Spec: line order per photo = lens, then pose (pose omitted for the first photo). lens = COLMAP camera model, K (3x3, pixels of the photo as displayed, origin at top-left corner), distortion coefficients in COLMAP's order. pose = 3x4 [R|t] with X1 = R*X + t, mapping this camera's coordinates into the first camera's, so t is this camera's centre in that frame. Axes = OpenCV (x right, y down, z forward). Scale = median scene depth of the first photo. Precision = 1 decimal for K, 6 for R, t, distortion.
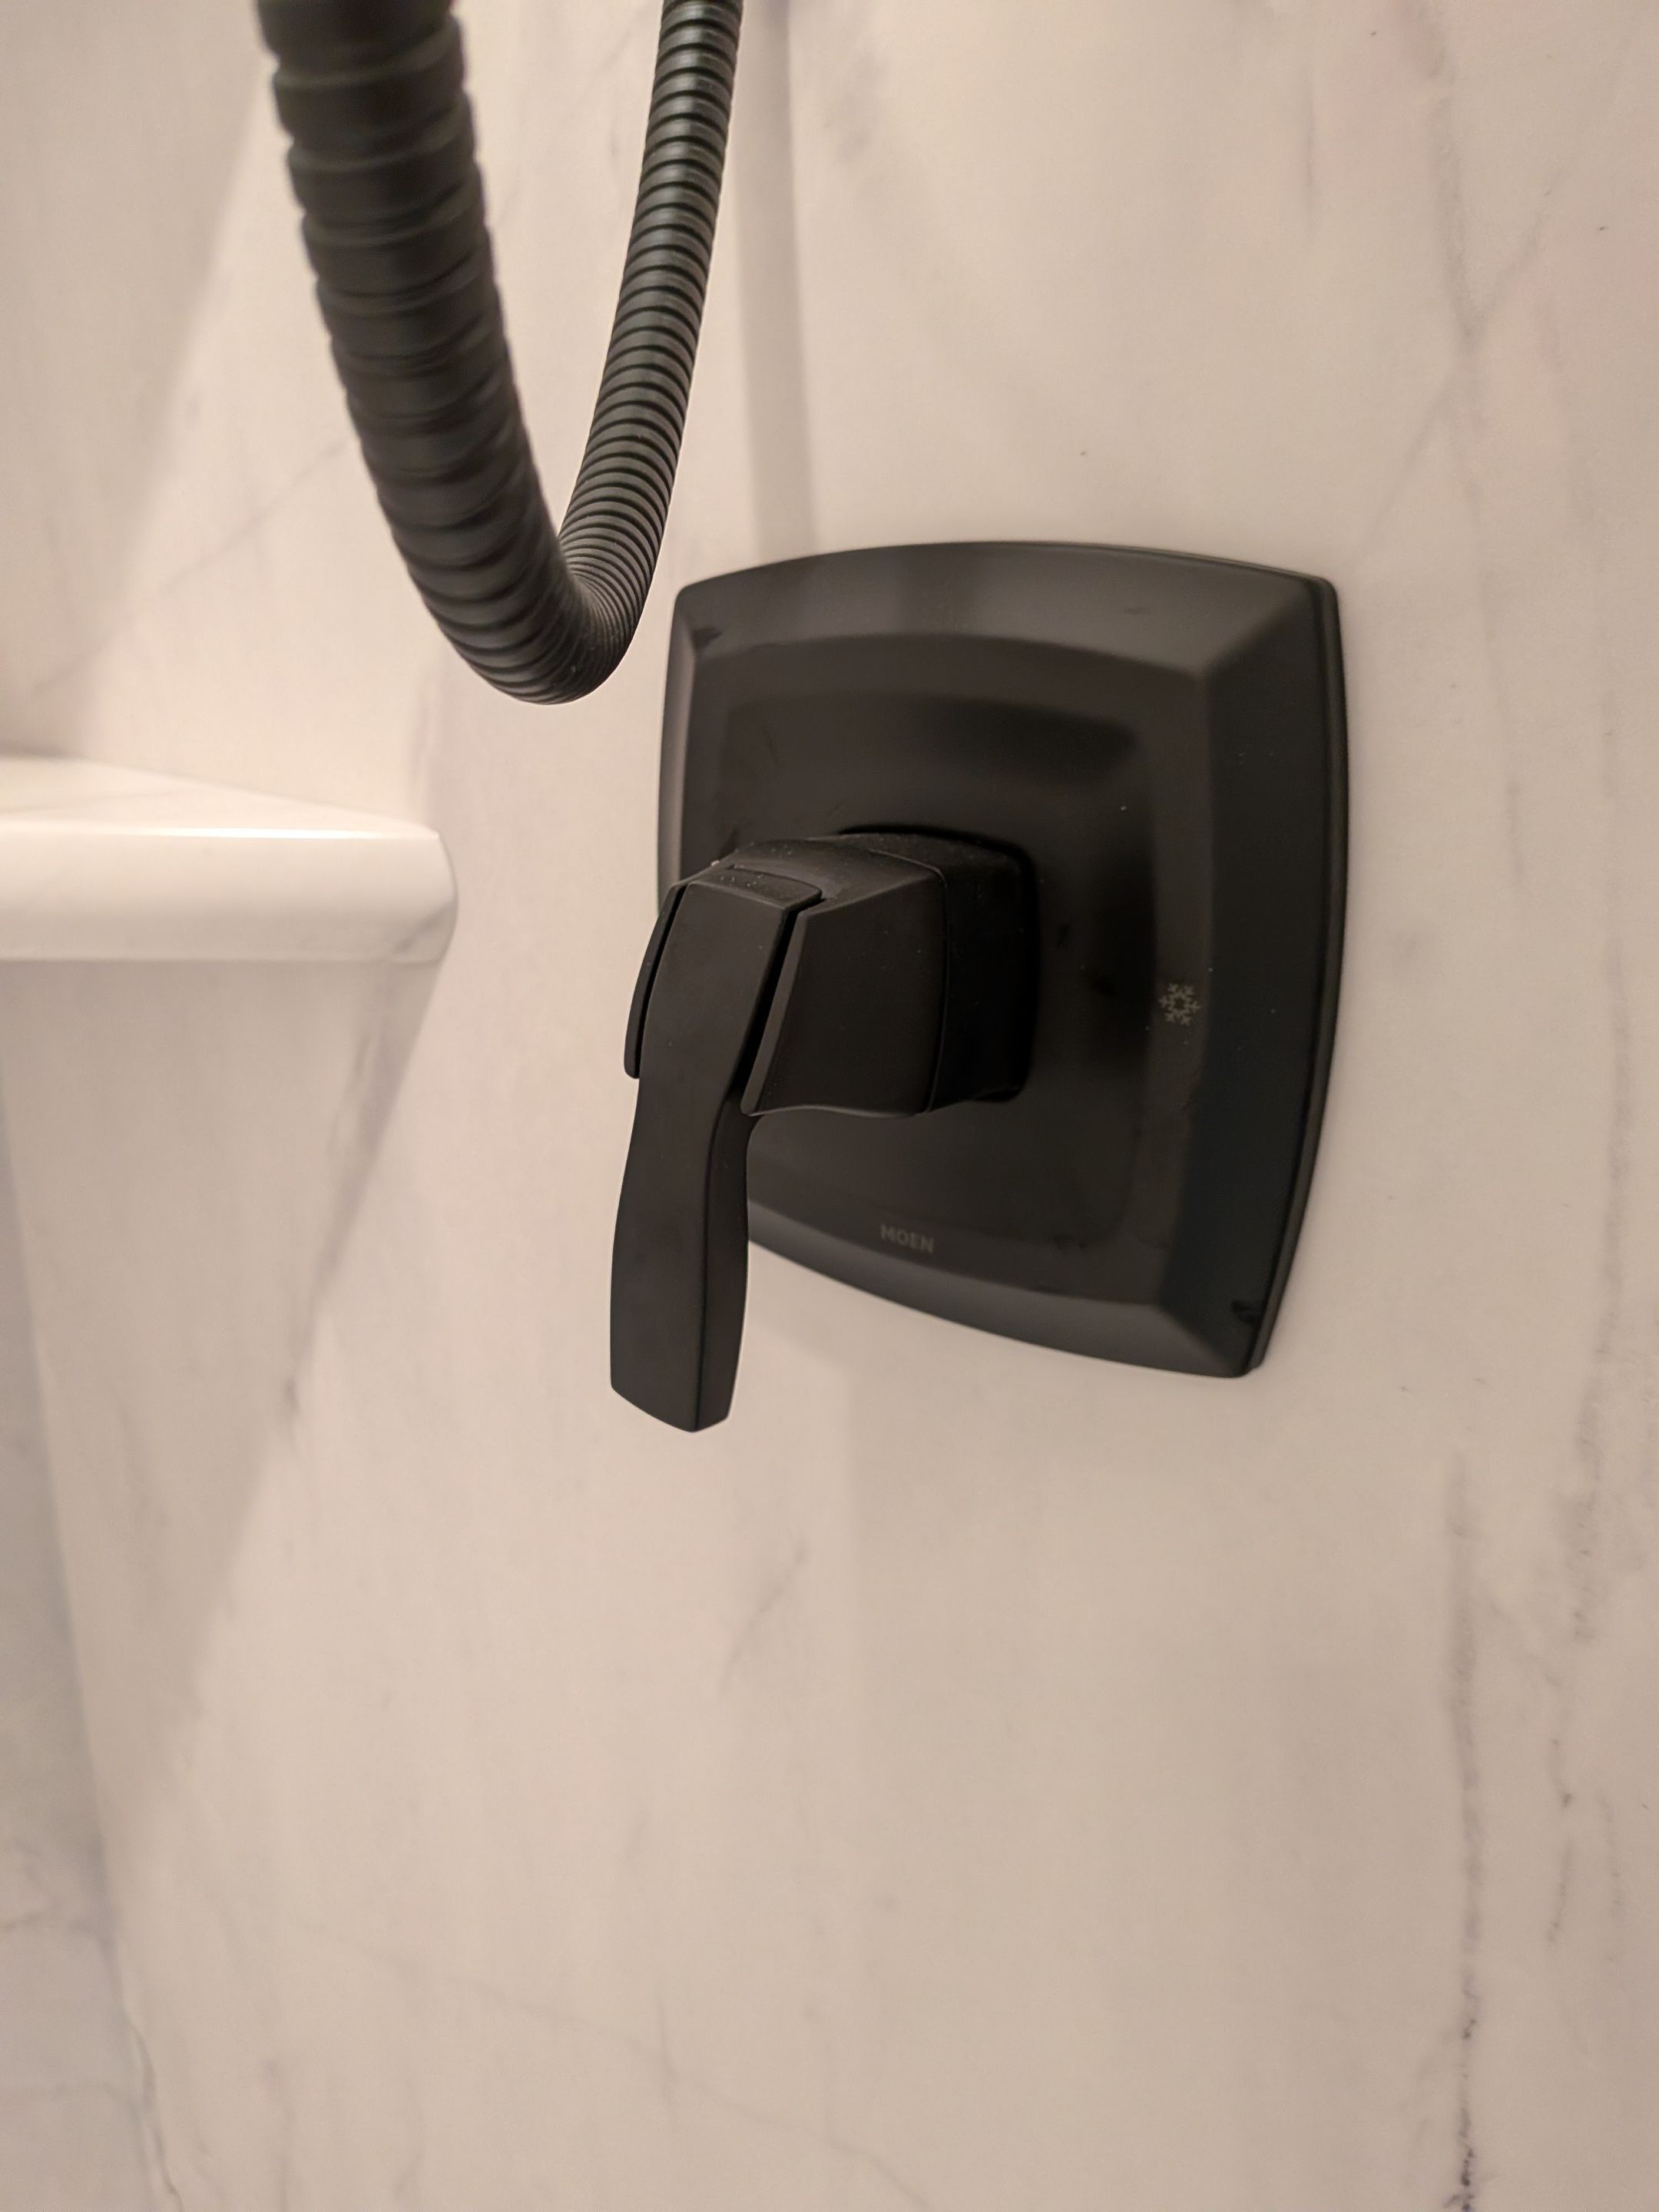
lens RADIAL K [[1609.0, 0, 818.8], [0, 1609.0, 1105.8], [0, 0, 1]] dist [0.028756, -0.055477]
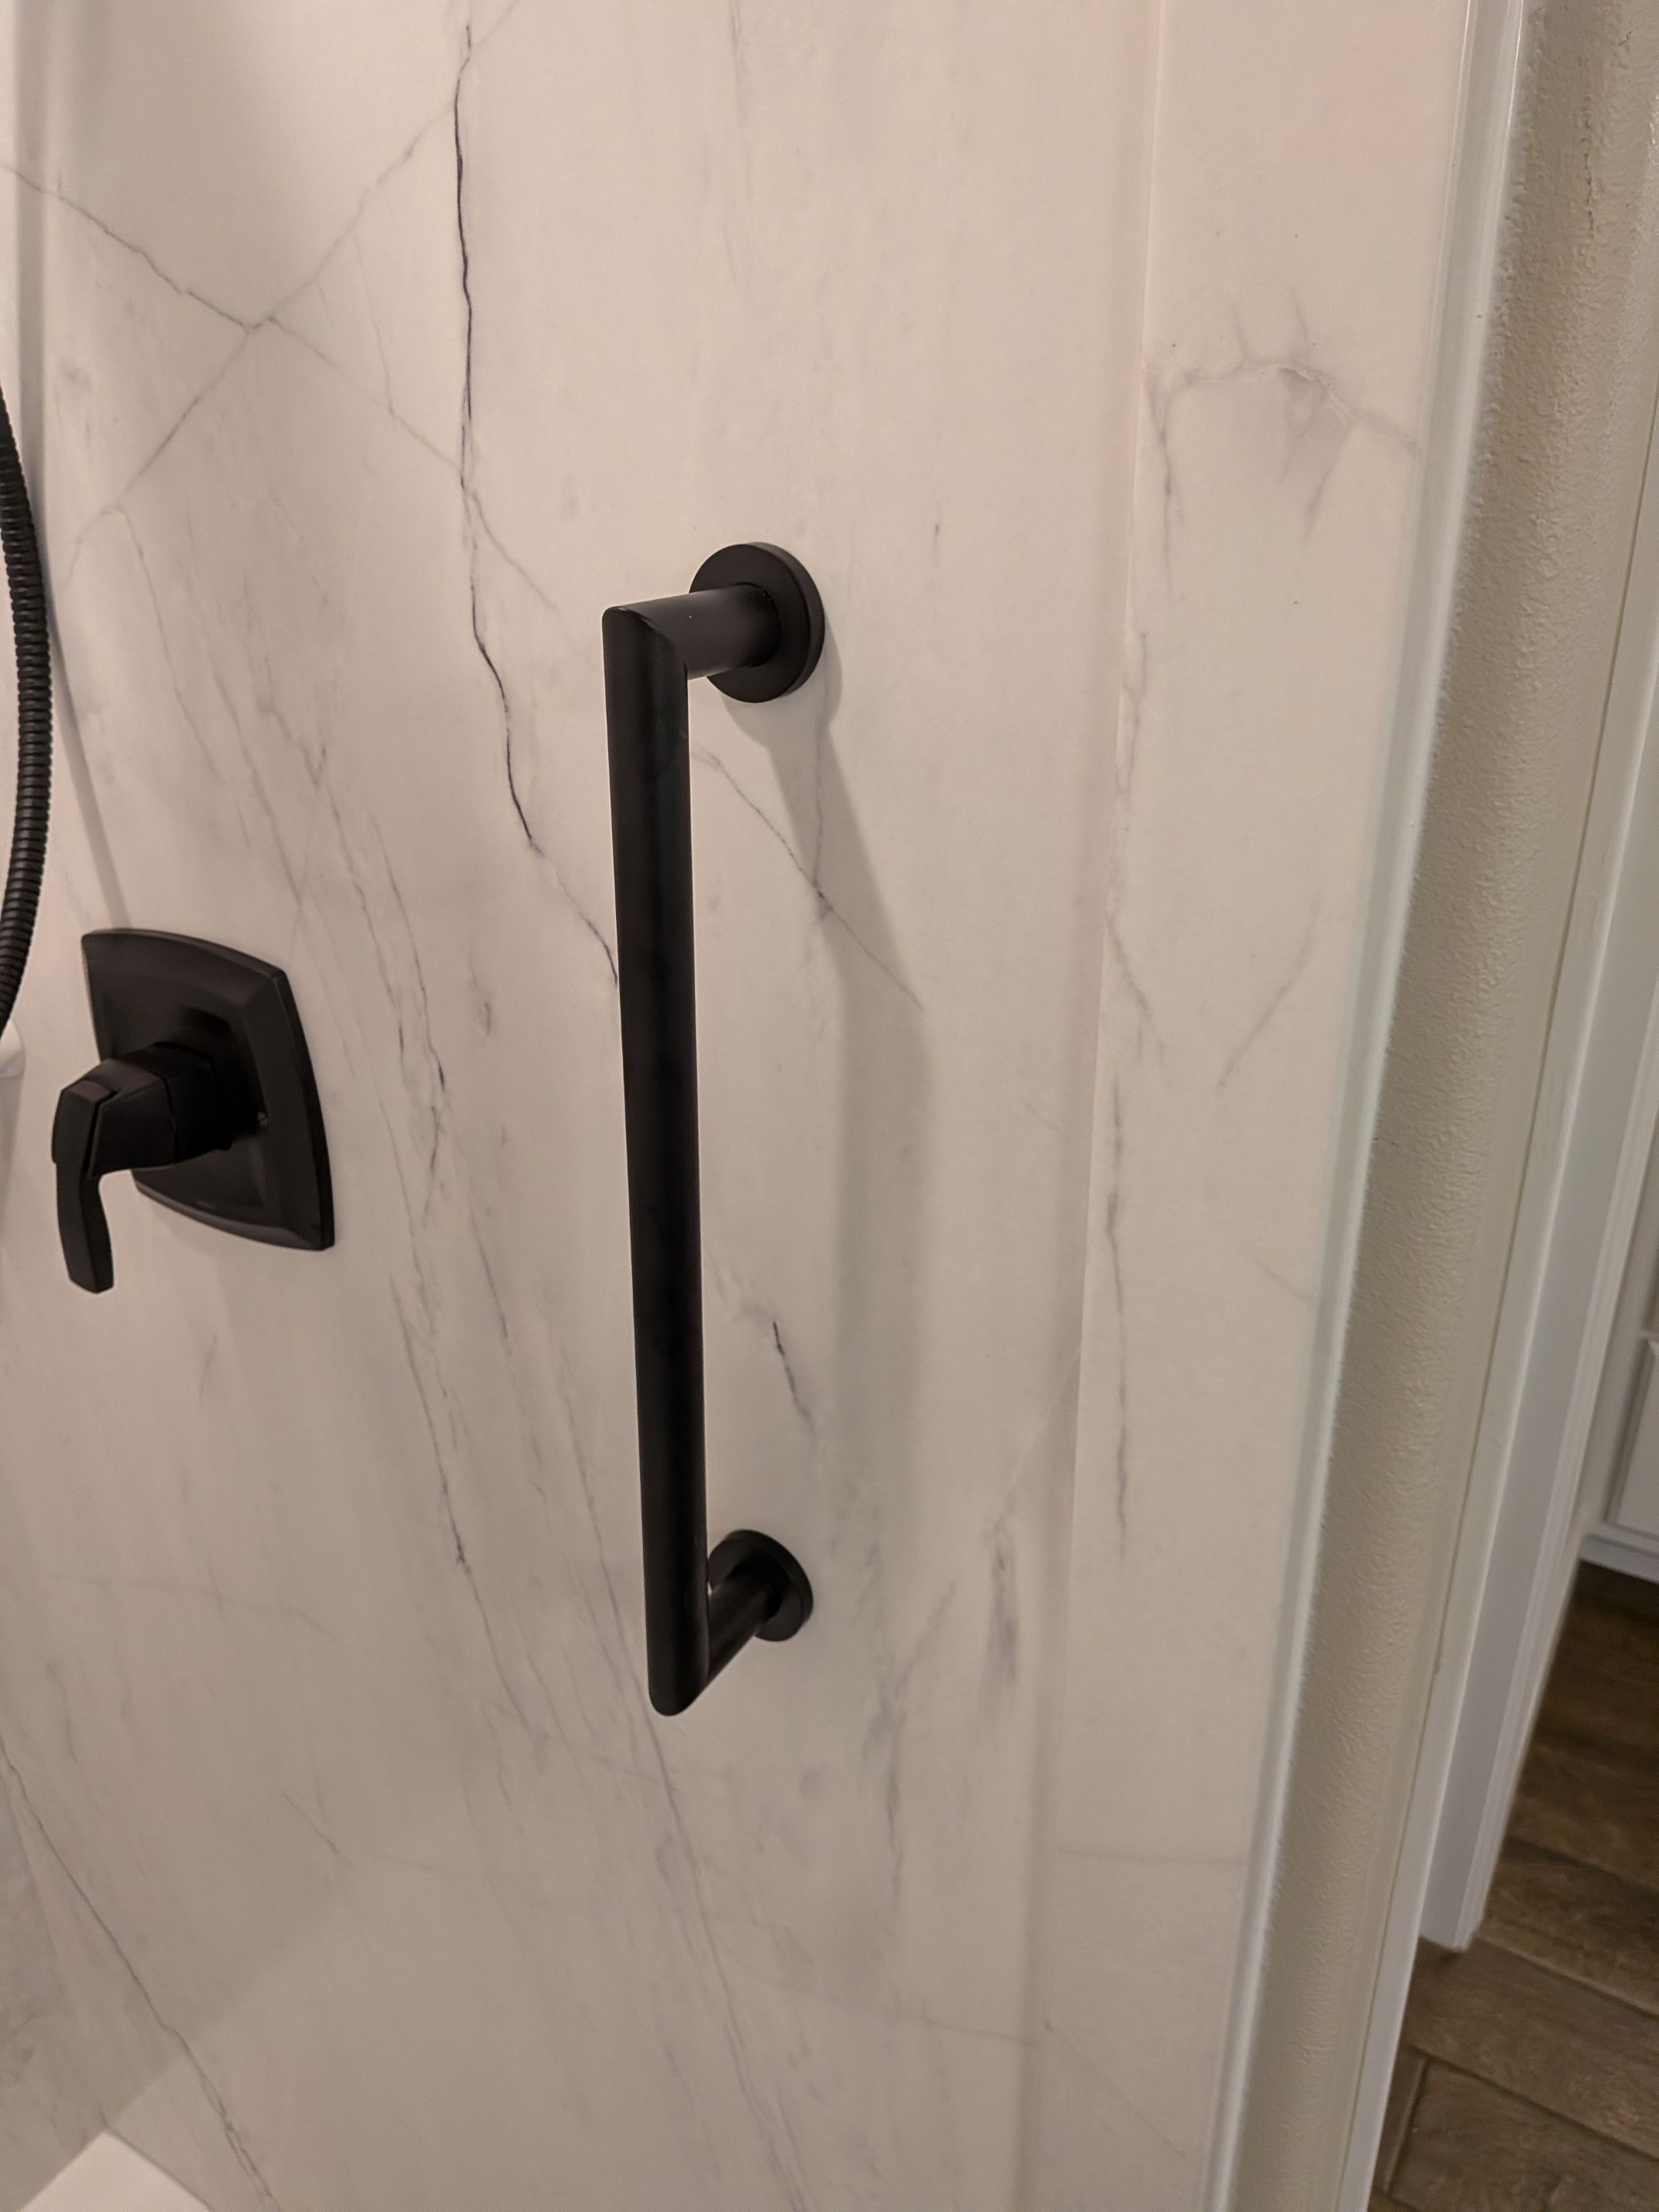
lens RADIAL K [[1609.0, 0, 828.5], [0, 1609.0, 1099.2], [0, 0, 1]] dist [0.028756, -0.055477]
pose [[0.993244, -0.083880, 0.080189, 0.848185], [0.075746, 0.992141, 0.099595, -0.260006], [-0.087913, -0.092848, 0.991792, -1.561749]]
